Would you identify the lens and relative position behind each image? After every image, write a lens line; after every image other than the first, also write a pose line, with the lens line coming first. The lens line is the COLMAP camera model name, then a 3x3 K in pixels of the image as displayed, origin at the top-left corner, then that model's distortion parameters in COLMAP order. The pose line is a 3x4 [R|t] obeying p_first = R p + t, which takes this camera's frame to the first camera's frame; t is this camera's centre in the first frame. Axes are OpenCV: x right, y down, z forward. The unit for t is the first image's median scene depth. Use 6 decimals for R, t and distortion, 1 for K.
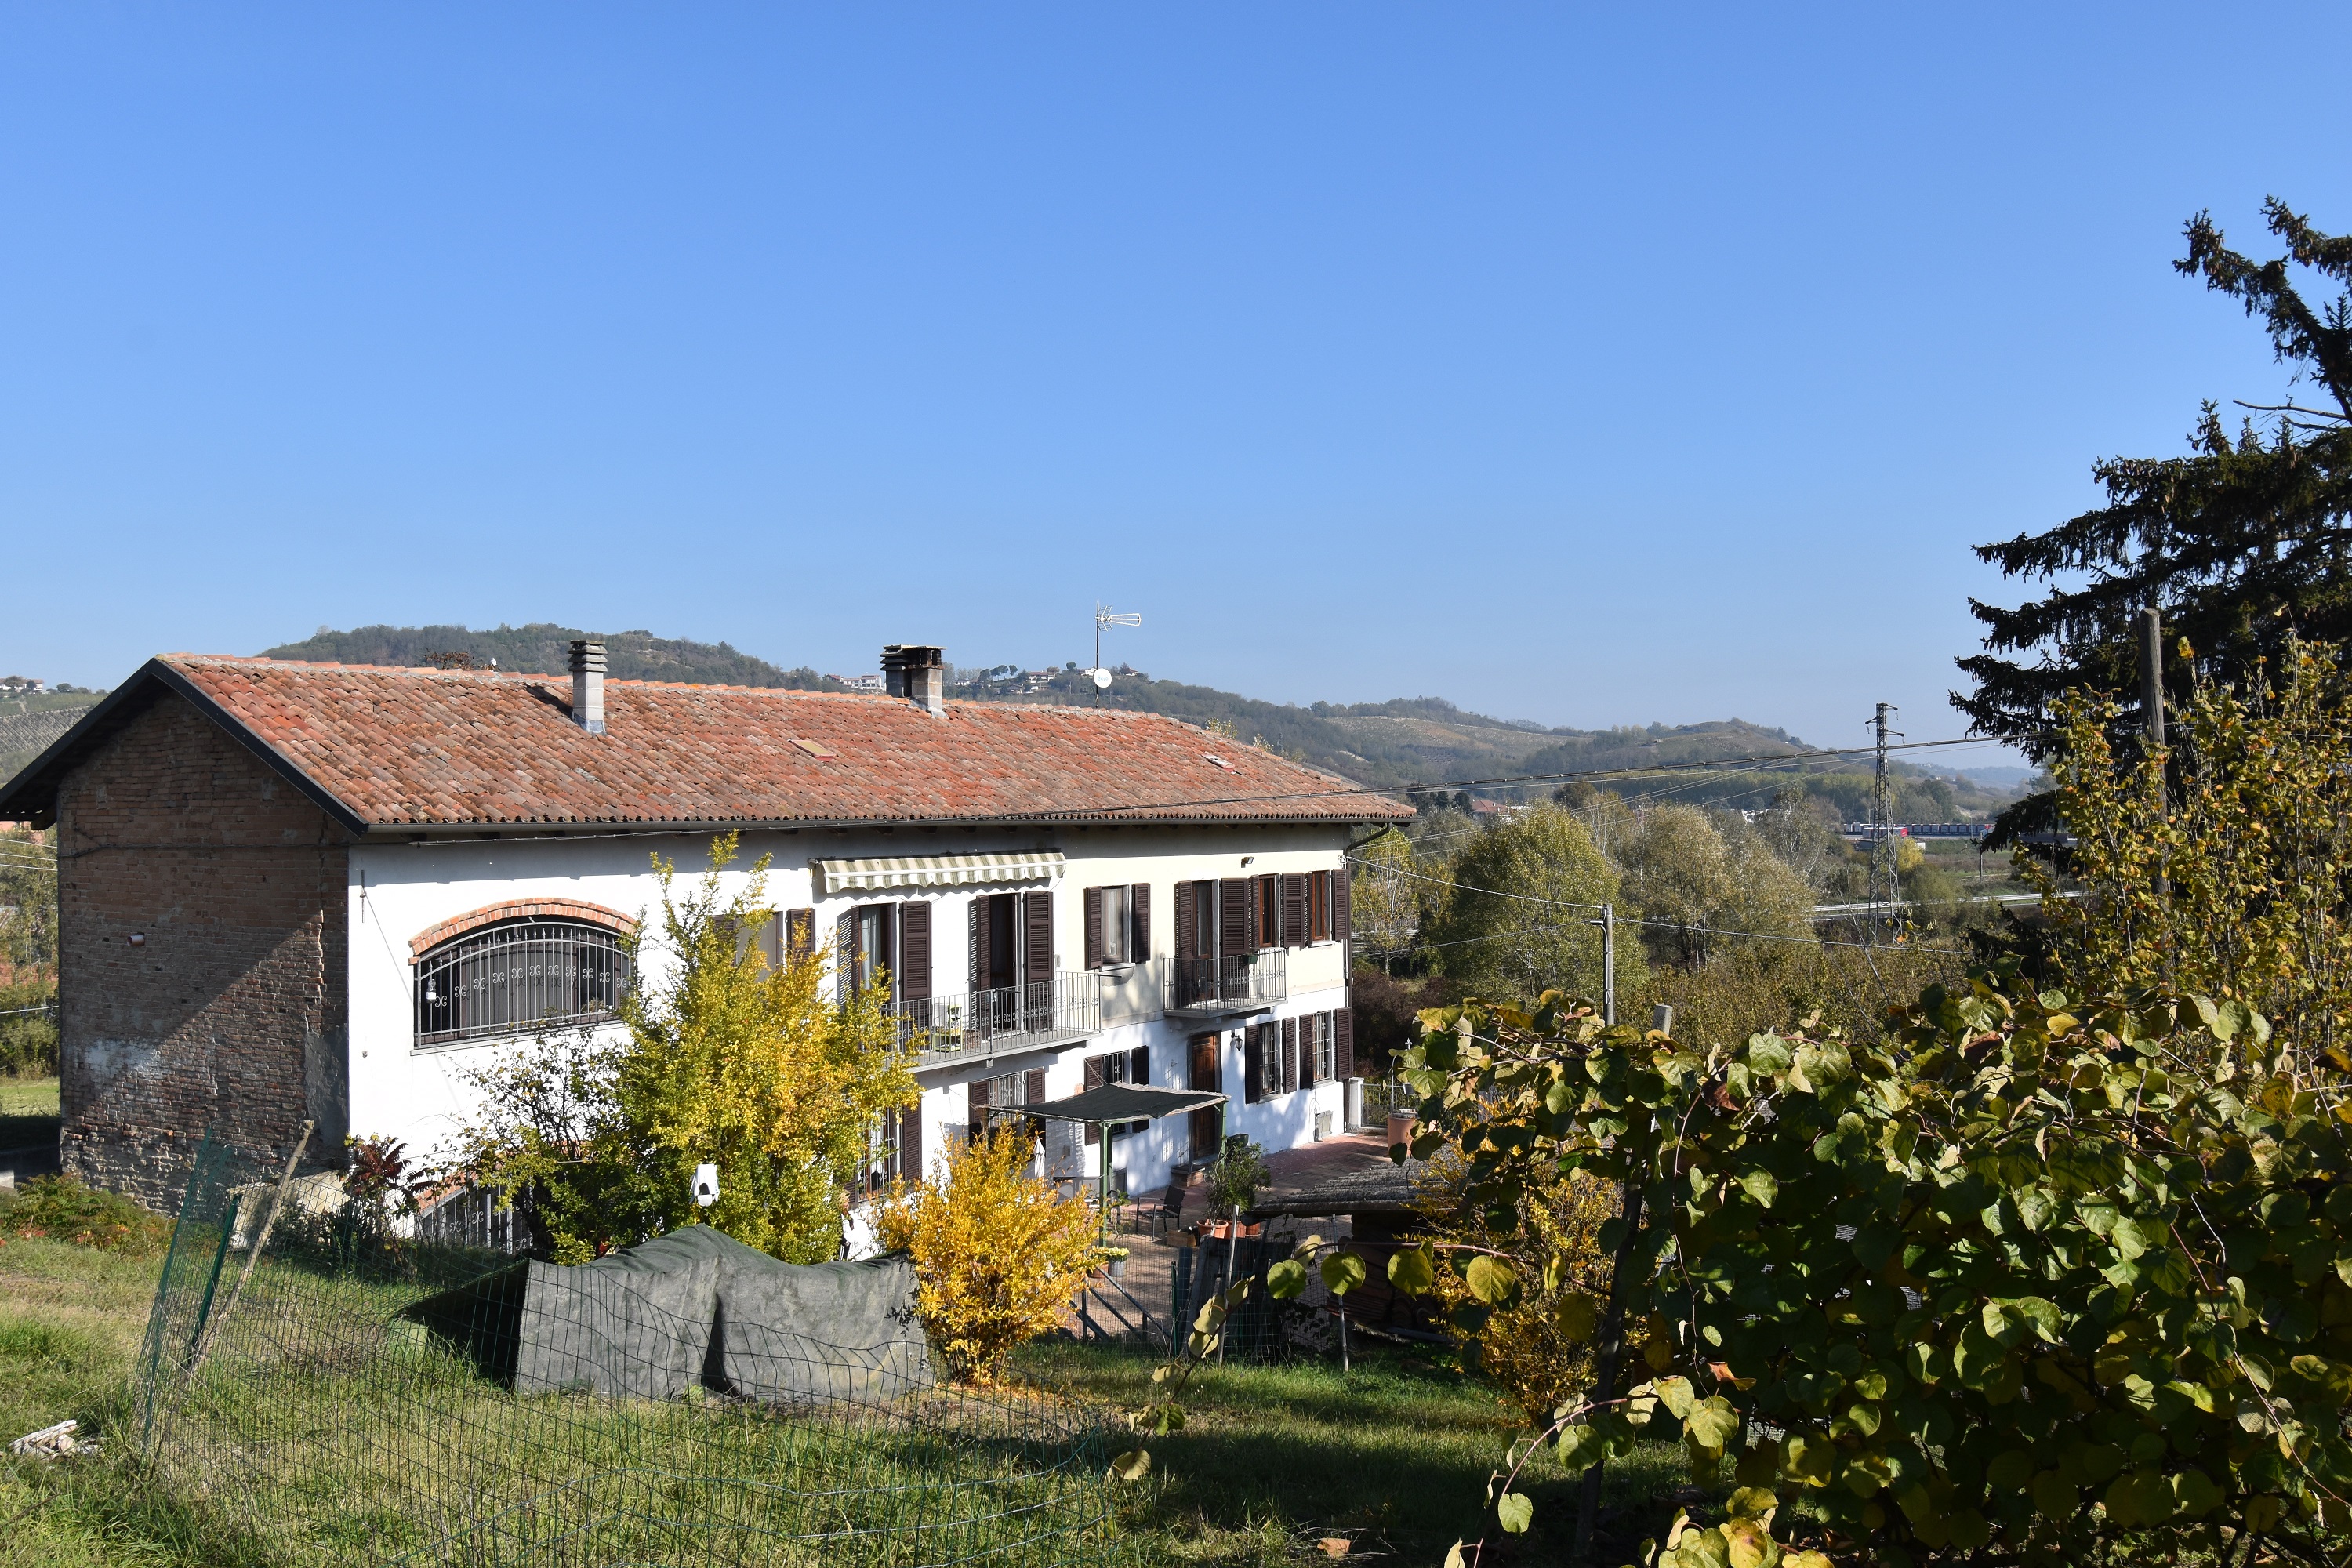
lens RADIAL K [[1960.5, 0, 1176.0], [0, 1960.5, 784.0], [0, 0, 1]] dist [0.006855, -0.036953]
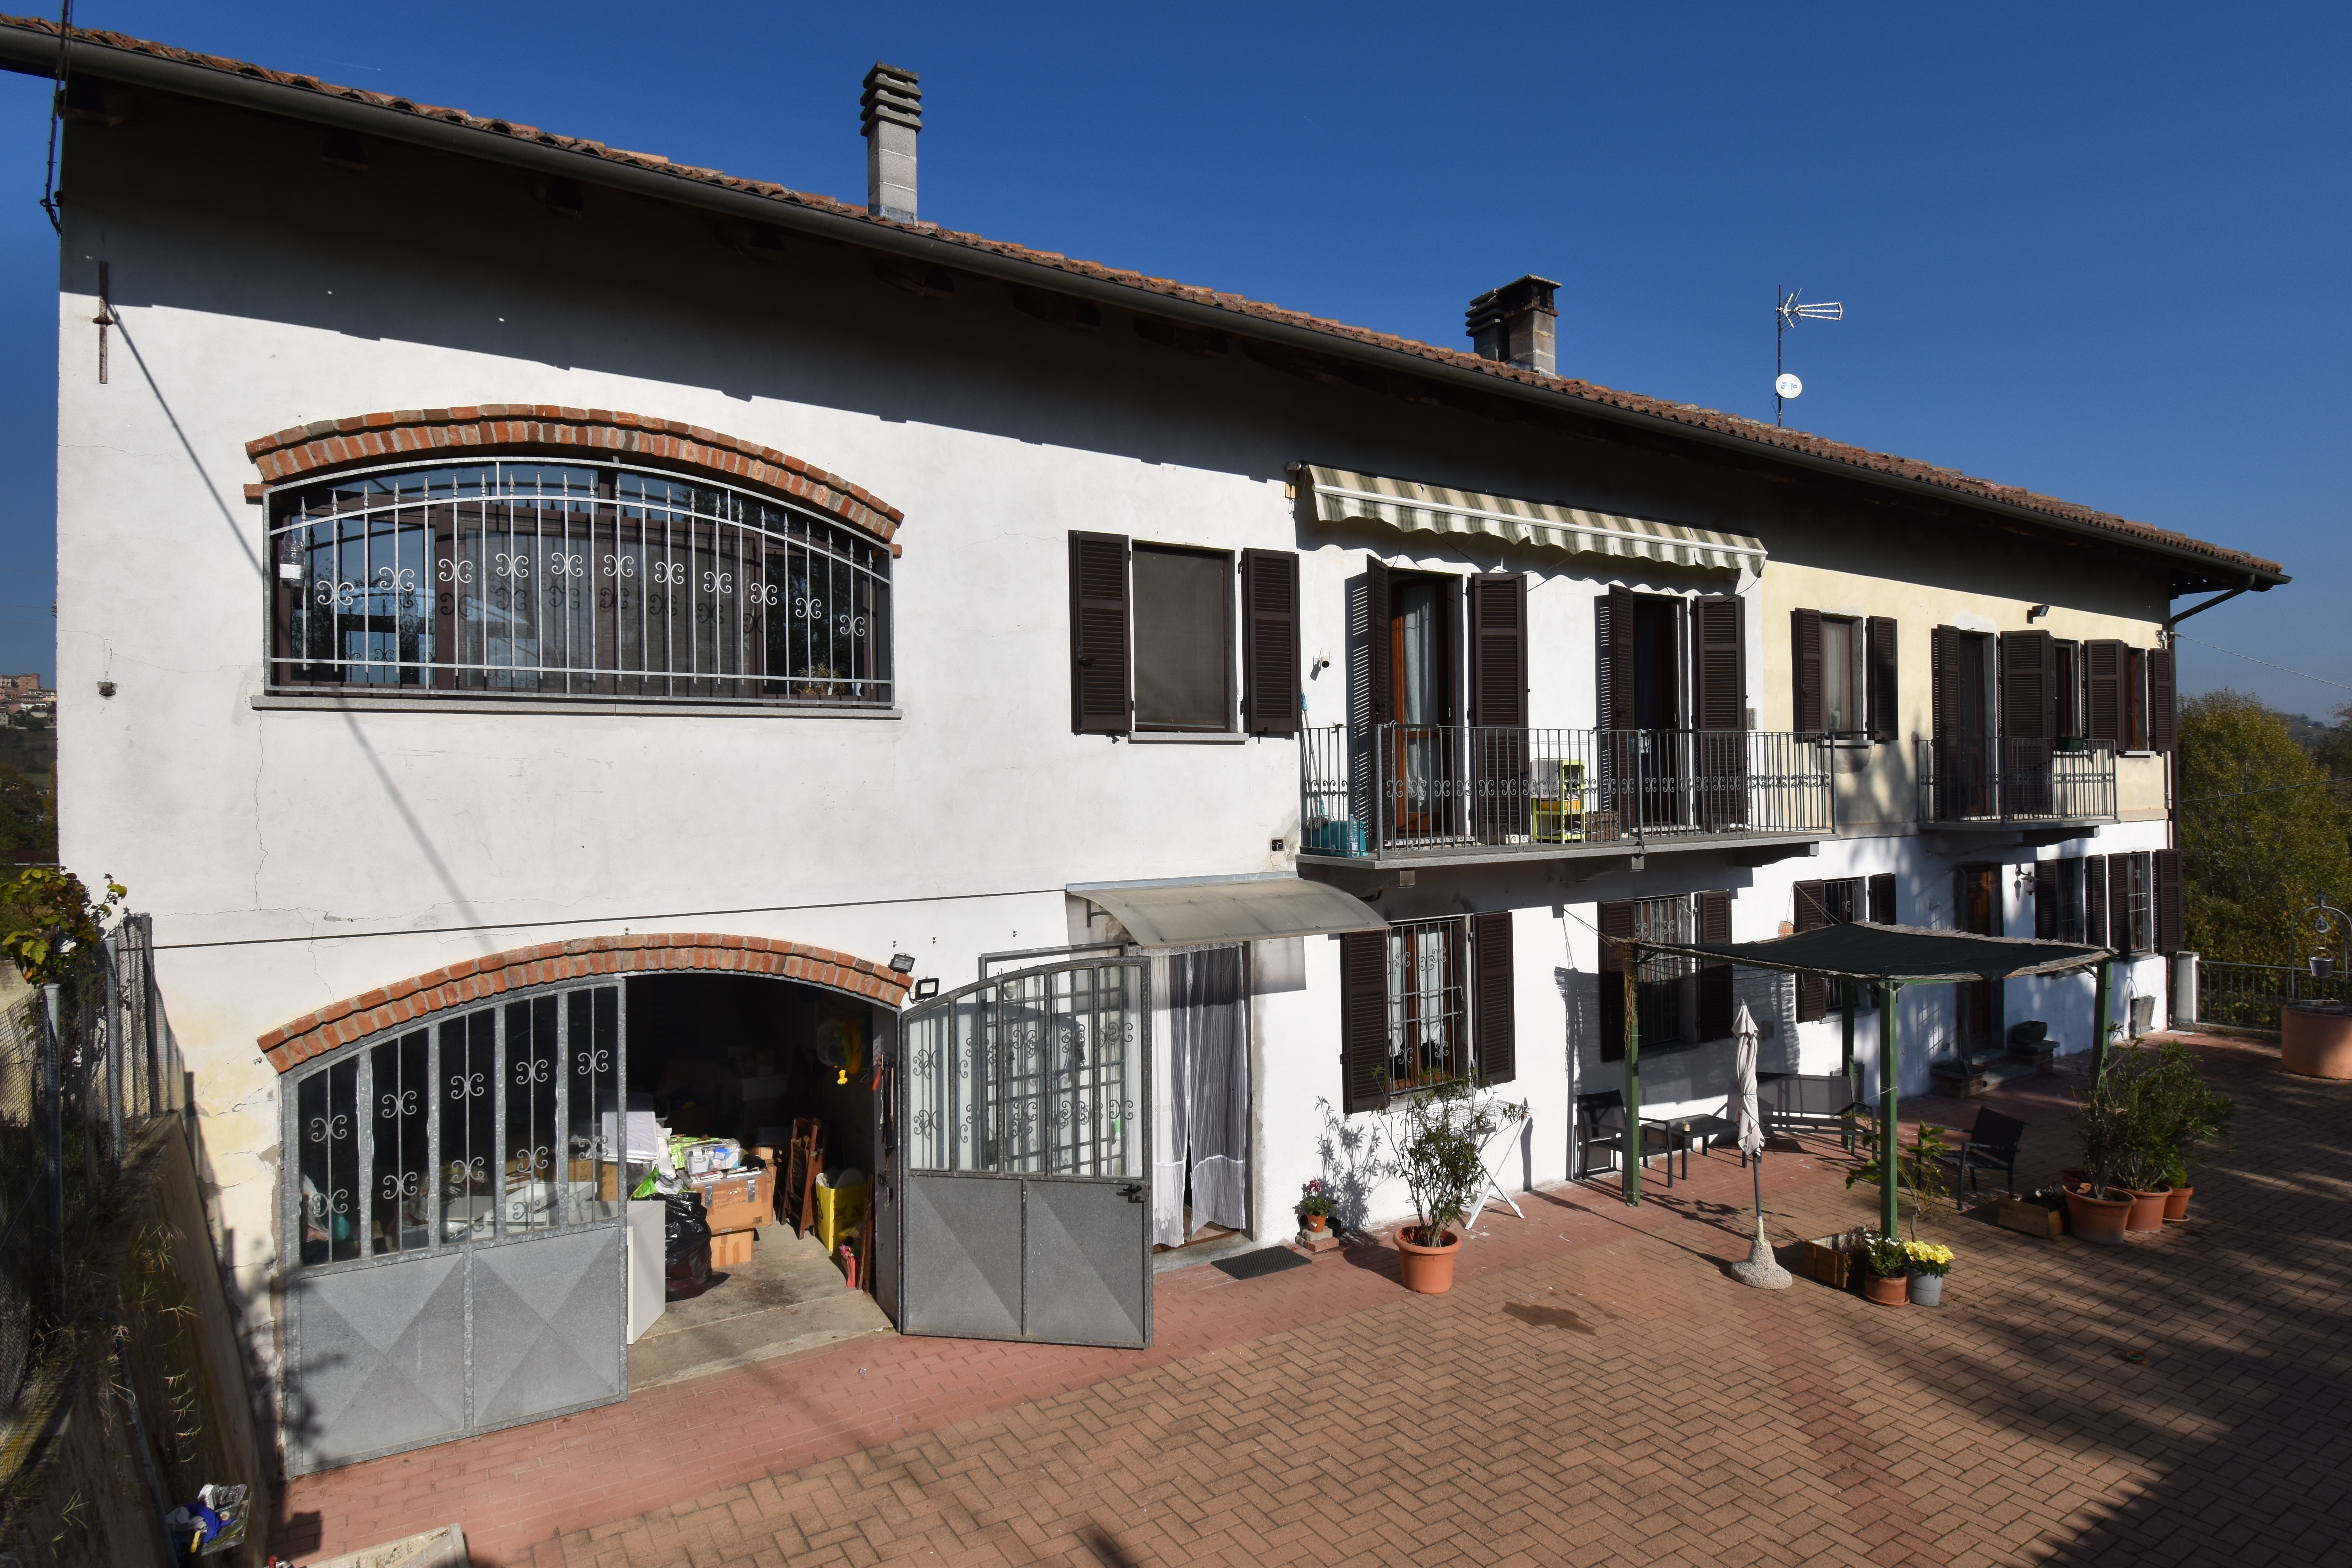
lens RADIAL K [[1251.9, 0, 1176.0], [0, 1251.9, 784.0], [0, 0, 1]] dist [-0.005432, -0.002320]
pose [[0.905610, -0.007432, -0.424045, -0.067019], [0.010688, 0.999929, 0.005299, 0.124604], [0.423976, -0.009331, 0.905625, 0.664110]]
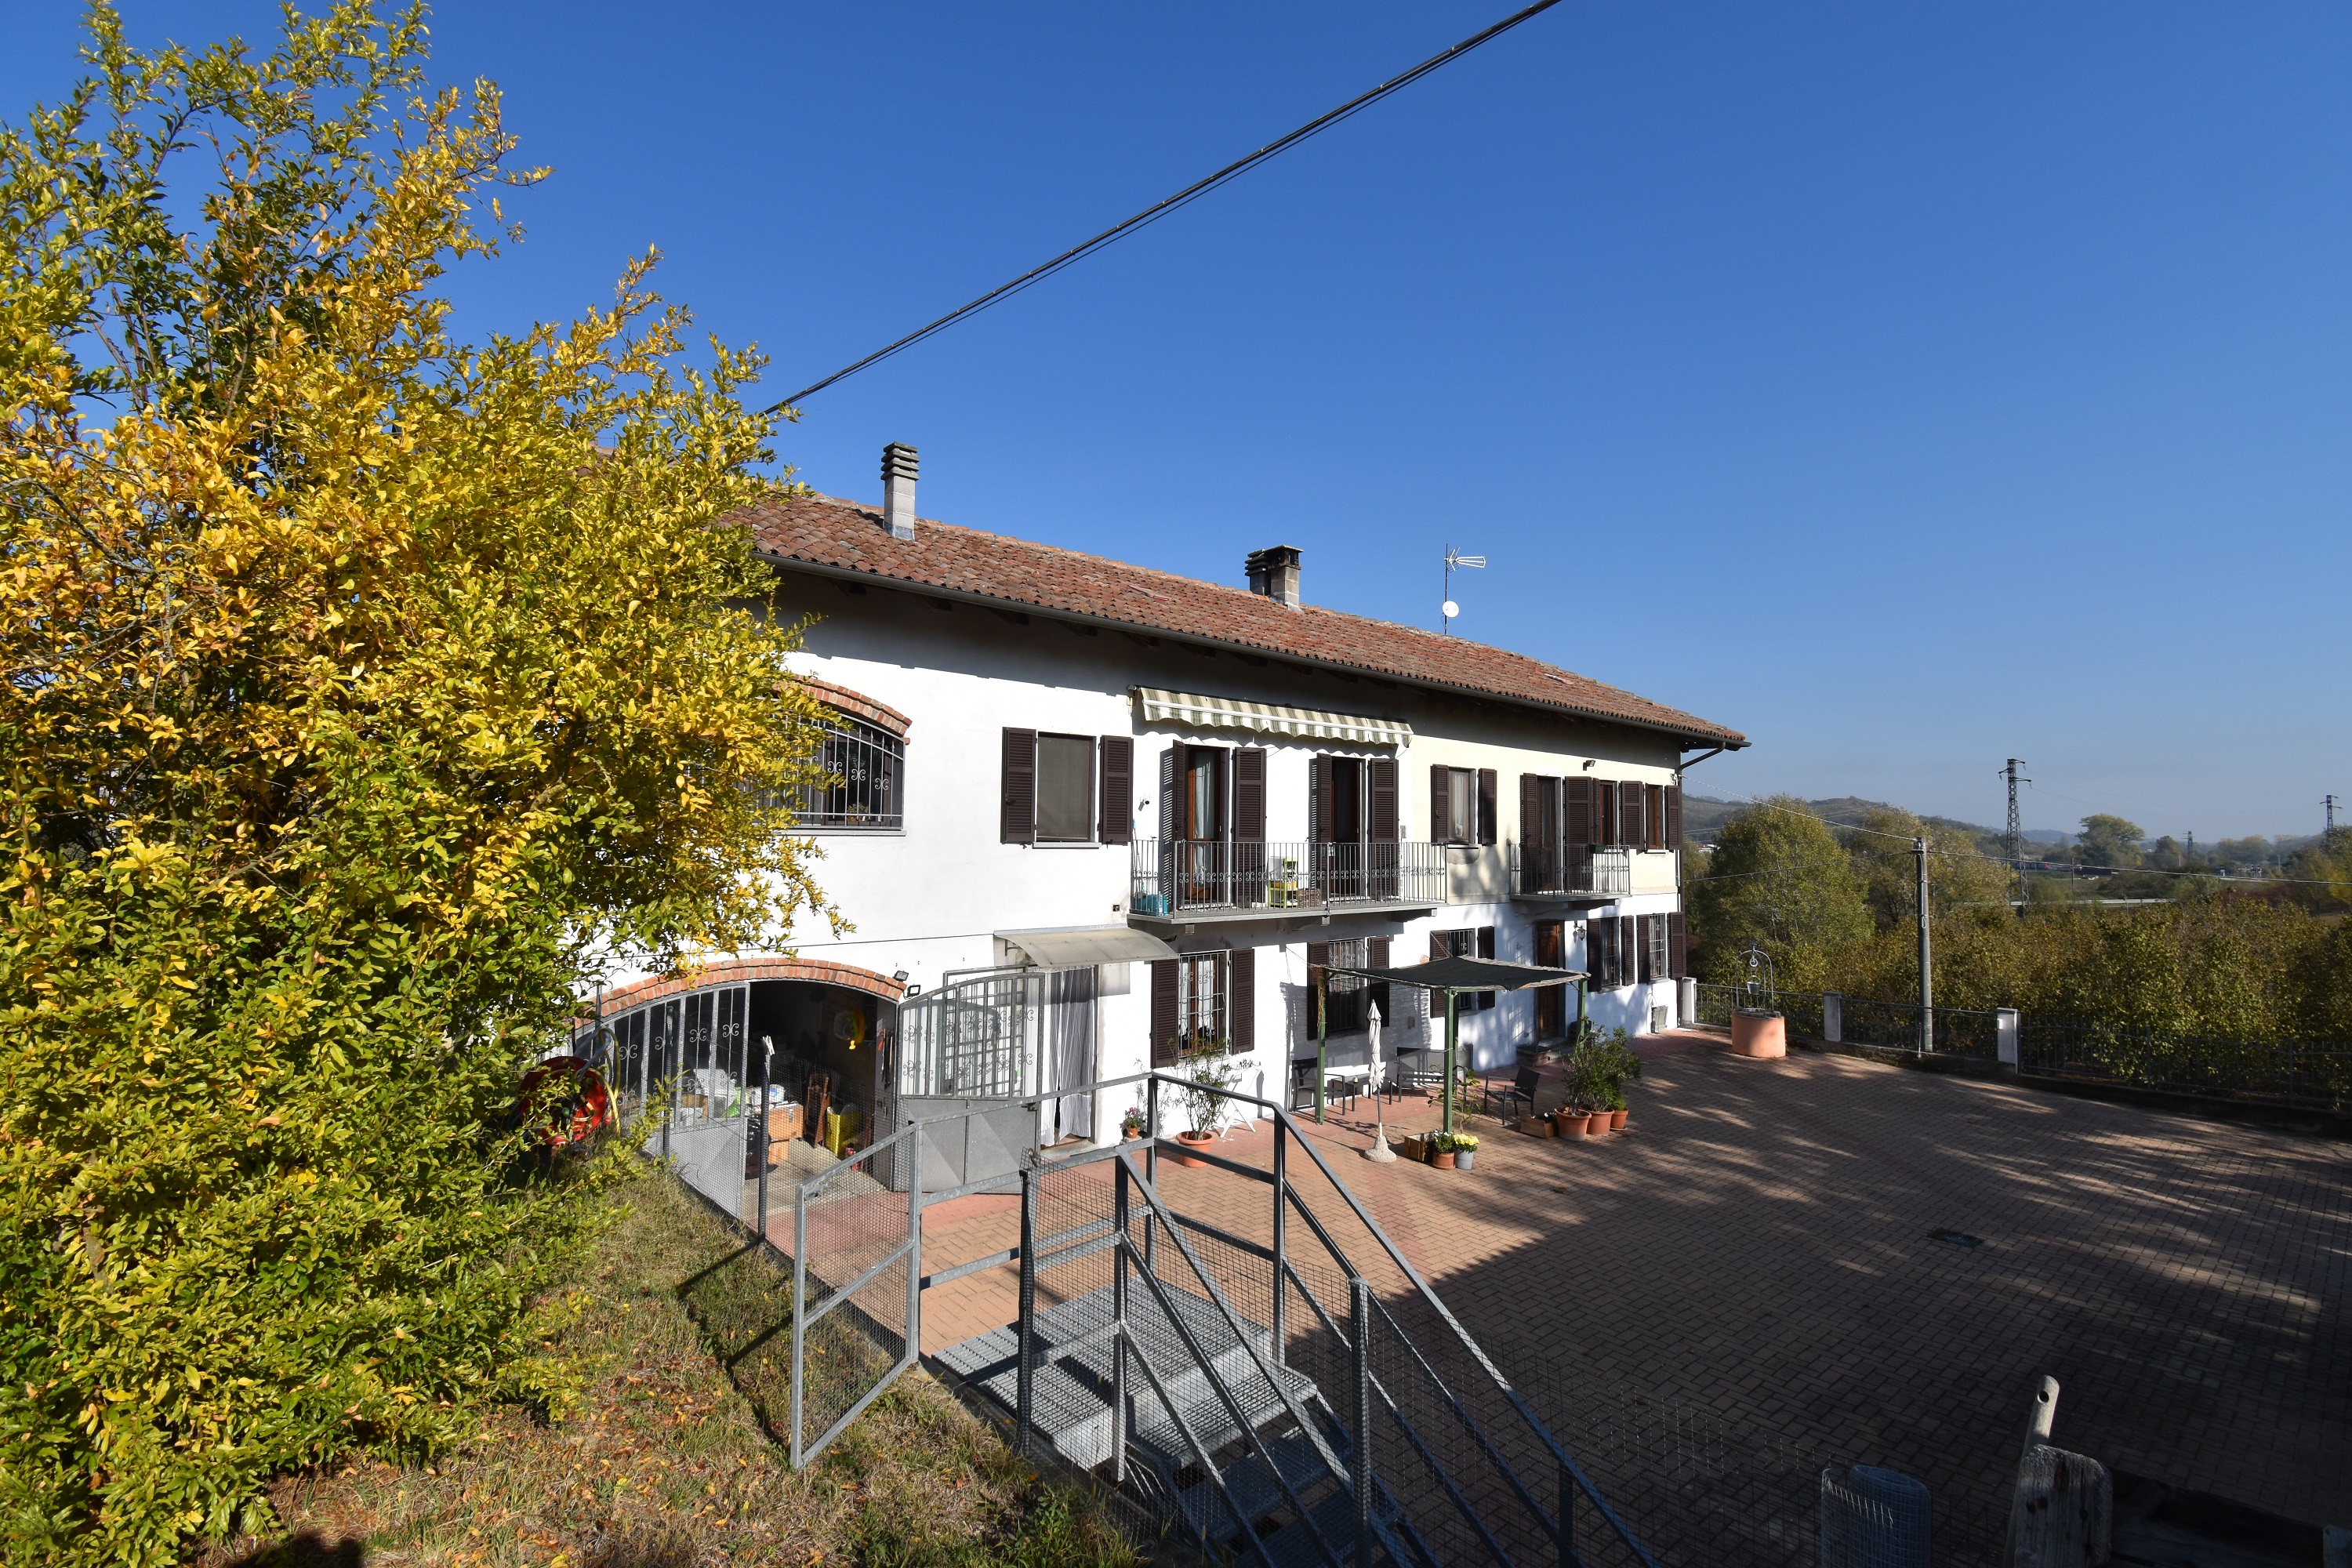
lens RADIAL K [[1036.3, 0, 1176.0], [0, 1036.3, 784.0], [0, 0, 1]] dist [0.020950, -0.027029]
pose [[0.956293, 0.004077, -0.292382, -0.018841], [-0.017118, 0.998969, -0.042058, 0.105287], [0.291909, 0.045225, 0.955376, 0.527895]]
